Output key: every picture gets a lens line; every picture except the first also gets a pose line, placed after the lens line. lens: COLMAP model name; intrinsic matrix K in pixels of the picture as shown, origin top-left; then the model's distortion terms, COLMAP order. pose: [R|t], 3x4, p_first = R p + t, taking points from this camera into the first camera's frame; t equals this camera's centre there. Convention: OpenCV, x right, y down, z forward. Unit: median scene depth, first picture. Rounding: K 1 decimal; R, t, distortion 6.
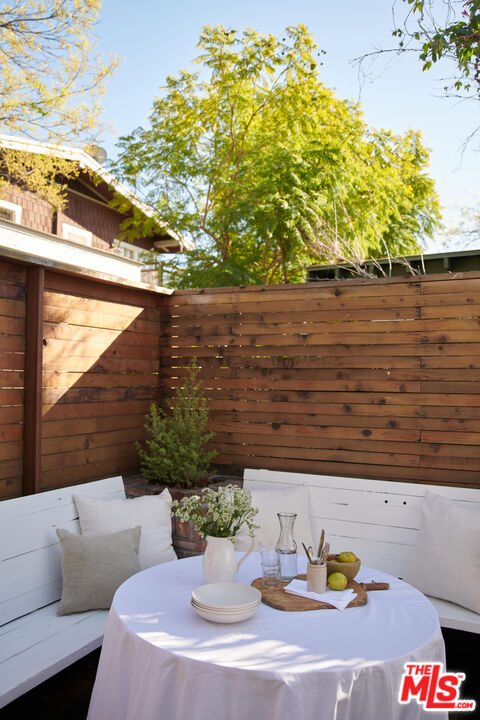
lens RADIAL K [[602.4, 0, 236.7], [0, 602.4, 354.0], [0, 0, 1]] dist [-0.040296, 0.010915]
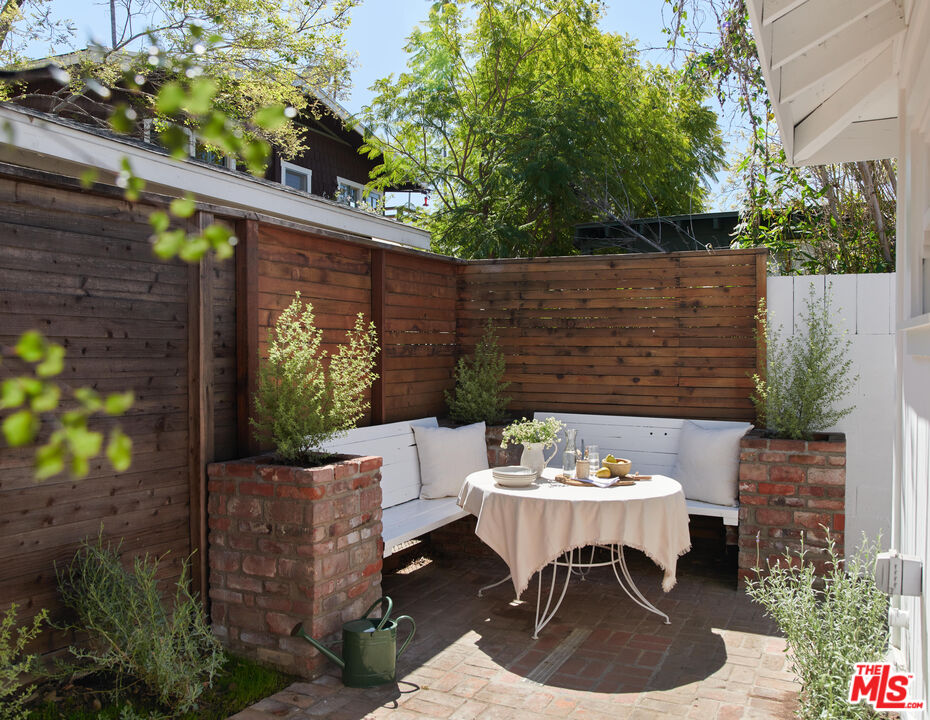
lens RADIAL K [[867.1, 0, 466.7], [0, 867.1, 365.2], [0, 0, 1]] dist [-0.065136, 0.000000]
pose [[0.999877, -0.007391, 0.013801, -0.147984], [0.006511, 0.998009, 0.062731, -0.011388], [-0.014237, -0.062633, 0.997935, -0.729350]]
